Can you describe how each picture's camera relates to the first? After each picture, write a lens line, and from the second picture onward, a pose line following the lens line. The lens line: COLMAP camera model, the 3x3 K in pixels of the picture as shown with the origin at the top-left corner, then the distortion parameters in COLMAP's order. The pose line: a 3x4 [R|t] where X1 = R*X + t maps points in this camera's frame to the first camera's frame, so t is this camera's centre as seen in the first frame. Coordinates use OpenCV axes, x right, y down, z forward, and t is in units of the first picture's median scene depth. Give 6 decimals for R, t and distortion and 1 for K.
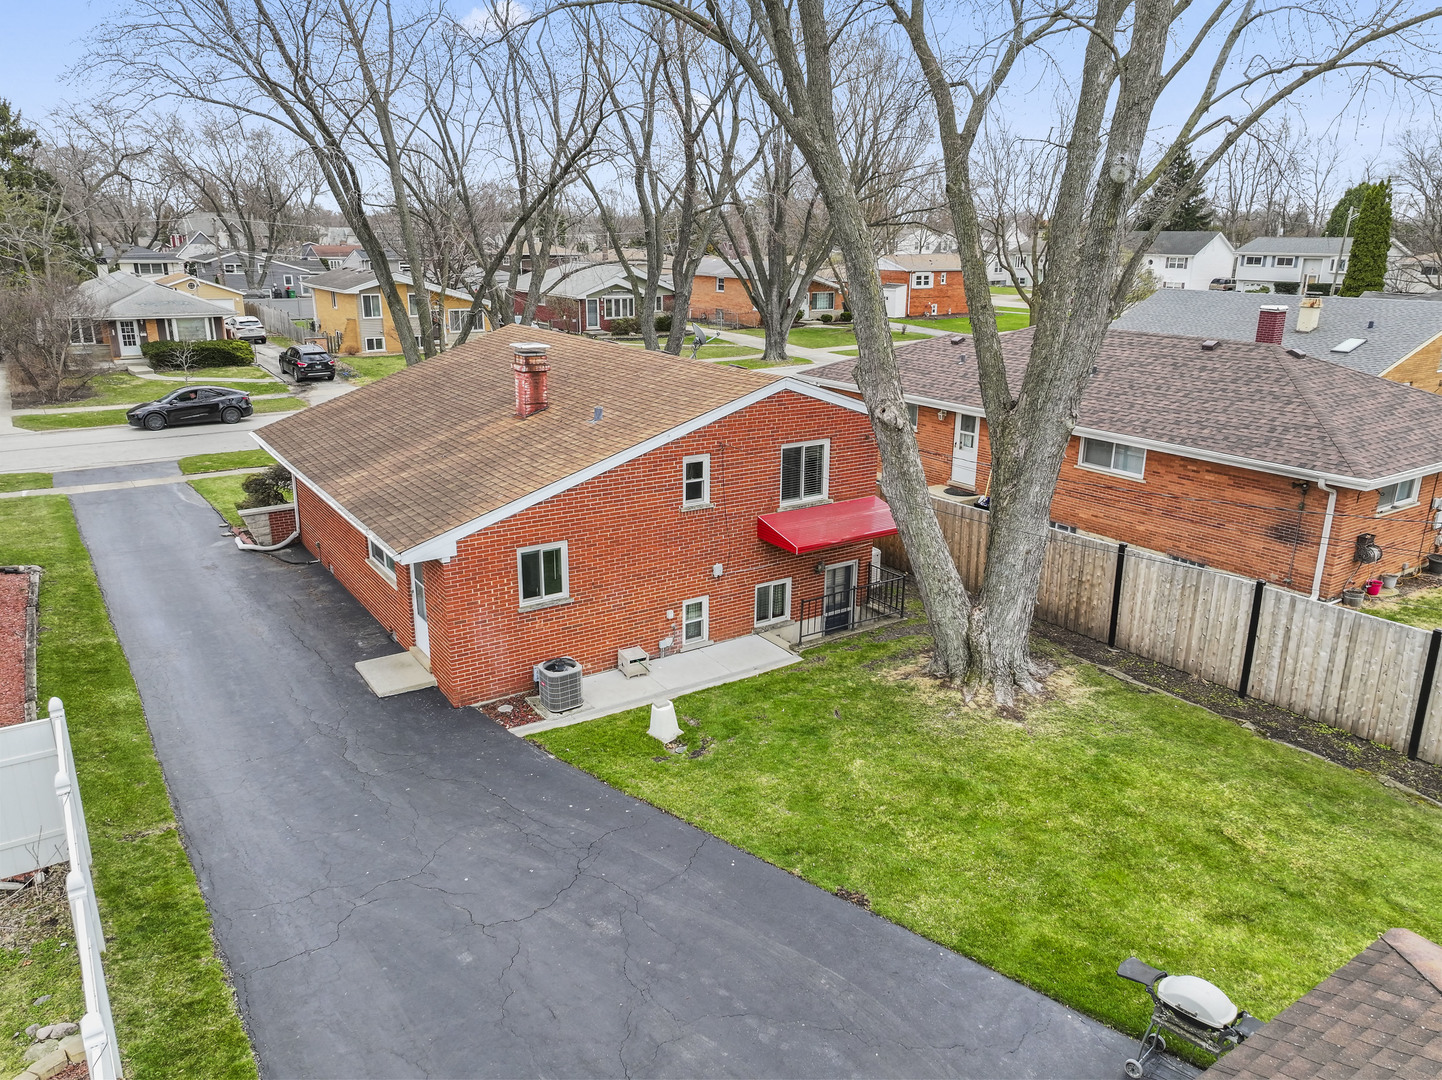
lens RADIAL K [[1015.4, 0, 729.7], [0, 1015.4, 537.5], [0, 0, 1]] dist [0.008347, 0.002924]
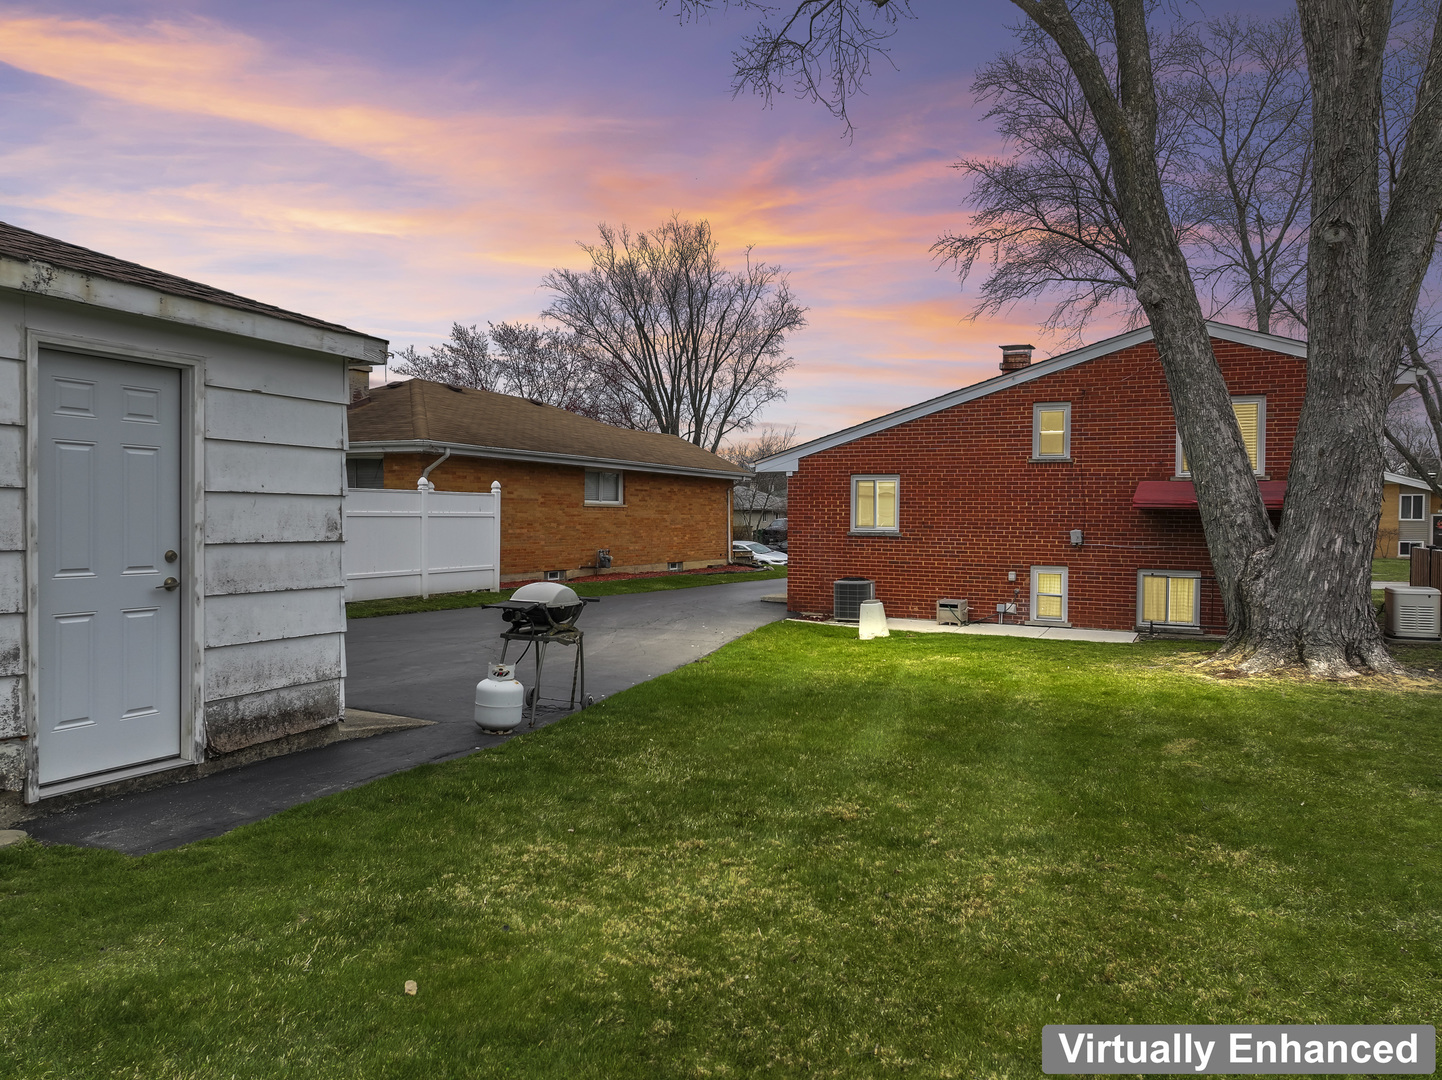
lens RADIAL K [[1015.4, 0, 723.6], [0, 1015.4, 537.2], [0, 0, 1]] dist [0.008347, 0.002924]
pose [[0.476860, 0.005886, -0.878960, 0.778198], [-0.254537, 0.958056, -0.131677, 0.285581], [0.841318, 0.286519, 0.458357, 0.433298]]
